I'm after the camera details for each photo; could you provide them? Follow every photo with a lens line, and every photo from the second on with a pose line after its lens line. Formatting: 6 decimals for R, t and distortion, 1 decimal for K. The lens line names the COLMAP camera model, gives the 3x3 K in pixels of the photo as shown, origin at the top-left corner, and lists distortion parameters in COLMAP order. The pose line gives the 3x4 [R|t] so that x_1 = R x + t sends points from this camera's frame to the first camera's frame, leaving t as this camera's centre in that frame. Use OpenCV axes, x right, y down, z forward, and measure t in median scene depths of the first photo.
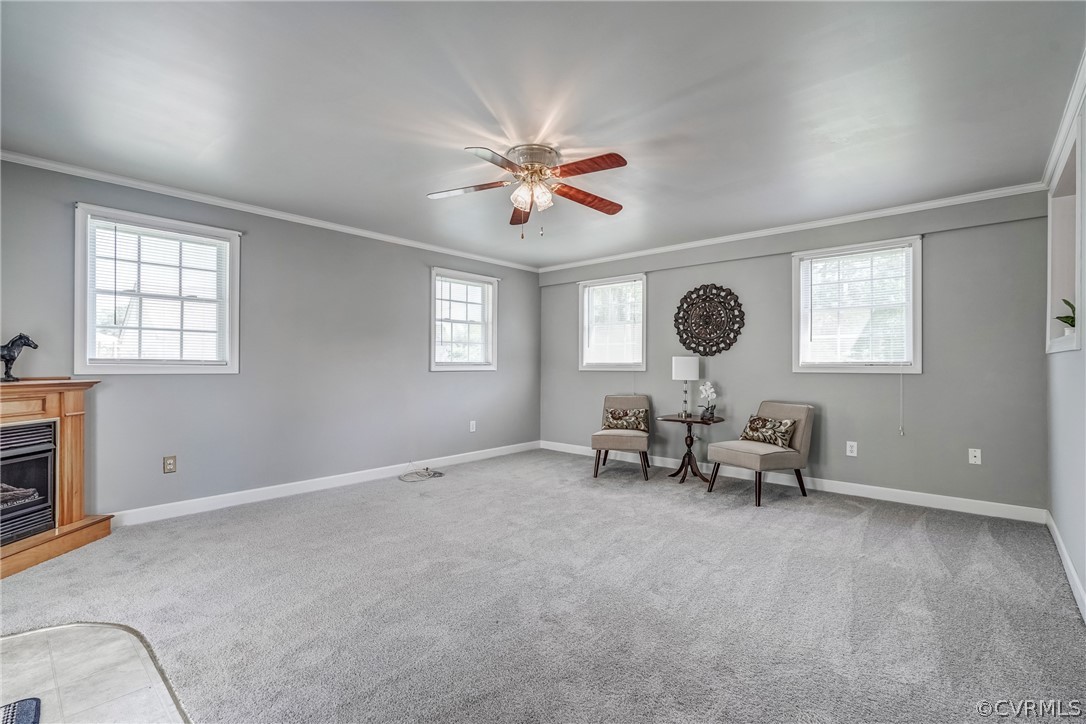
lens RADIAL K [[490.6, 0, 545.9], [0, 490.6, 357.6], [0, 0, 1]] dist [-0.004202, -0.000014]
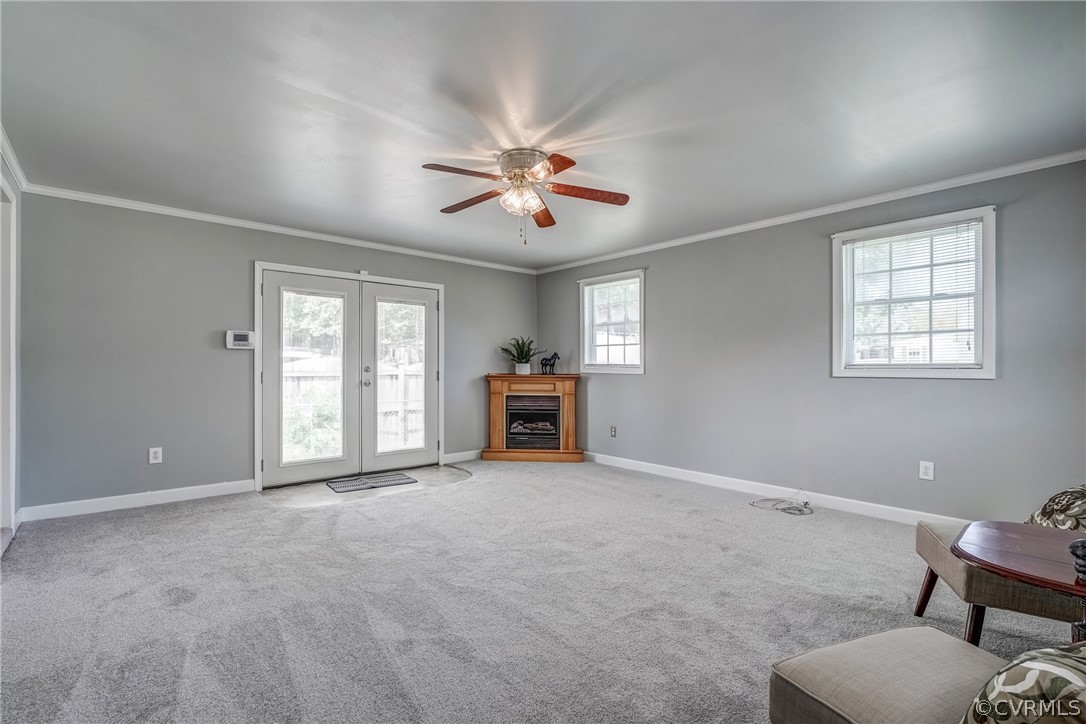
lens RADIAL K [[500.0, 0, 550.1], [0, 500.0, 363.4], [0, 0, 1]] dist [0.045866, 0.000037]
pose [[-0.117772, -0.009104, -0.992999, 0.911956], [0.011601, 0.999877, -0.010543, 0.017569], [0.992973, -0.012761, -0.117652, 1.071195]]
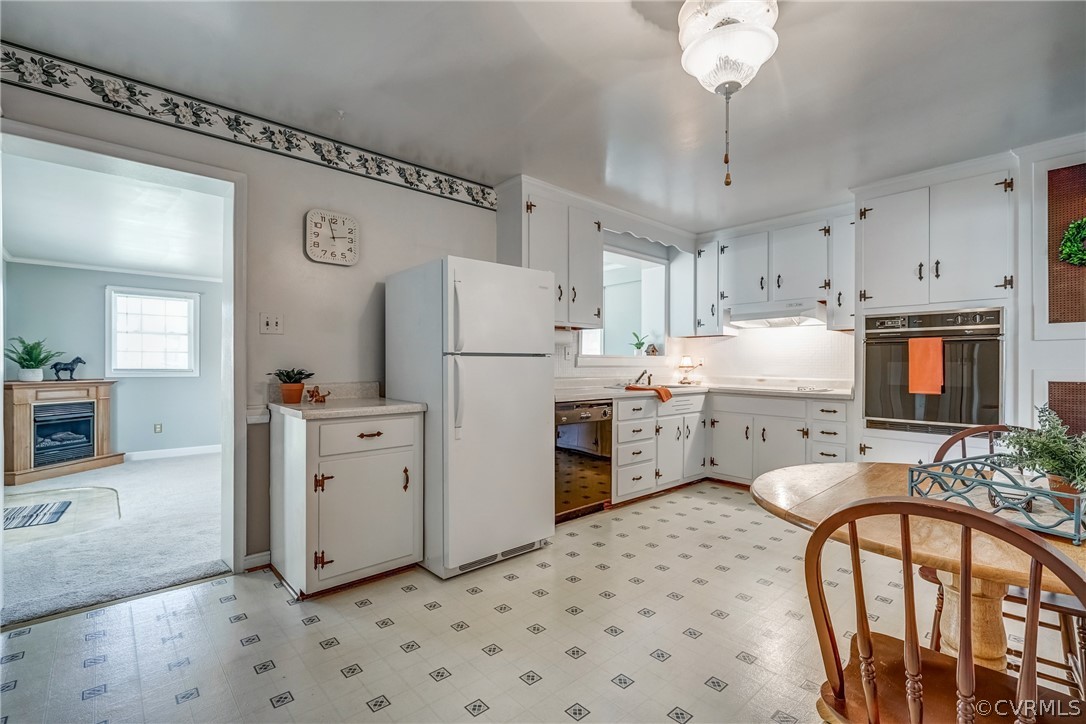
lens RADIAL K [[494.0, 0, 543.0], [0, 494.0, 362.0], [0, 0, 1]] dist [-0.000412, 0.000005]
pose [[0.993982, 0.000965, -0.109543, 0.880317], [-0.000368, 0.999985, 0.005468, -0.033776], [0.109547, -0.005394, 0.993967, -0.675282]]
